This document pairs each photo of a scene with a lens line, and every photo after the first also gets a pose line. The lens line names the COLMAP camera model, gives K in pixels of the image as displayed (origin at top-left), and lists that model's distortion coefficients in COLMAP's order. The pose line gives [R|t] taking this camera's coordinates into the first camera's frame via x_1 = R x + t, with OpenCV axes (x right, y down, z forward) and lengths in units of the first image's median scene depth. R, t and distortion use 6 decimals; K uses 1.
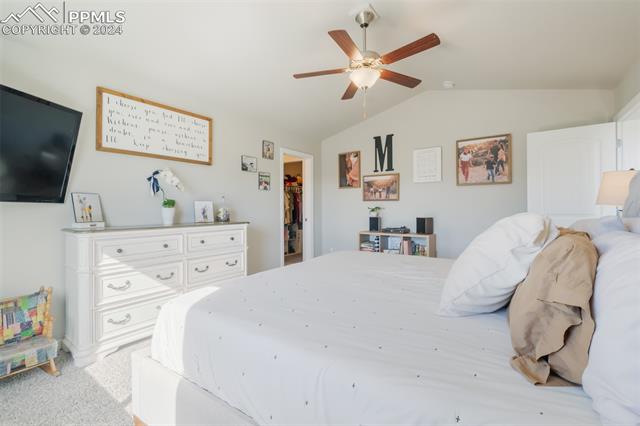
lens RADIAL K [[262.5, 0, 322.1], [0, 262.5, 208.8], [0, 0, 1]] dist [0.001484, -0.000132]
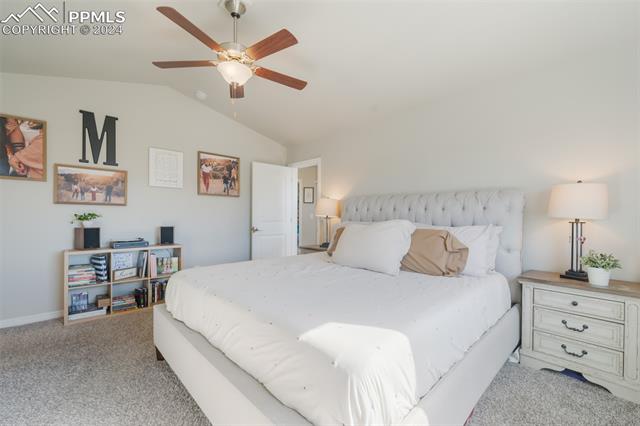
lens RADIAL K [[262.5, 0, 321.7], [0, 262.5, 217.9], [0, 0, 1]] dist [0.001484, -0.000132]
pose [[0.231444, 0.001568, 0.972847, -0.332309], [-0.005071, 0.999987, -0.000405, 0.001821], [-0.972835, -0.004840, 0.231449, 0.248977]]
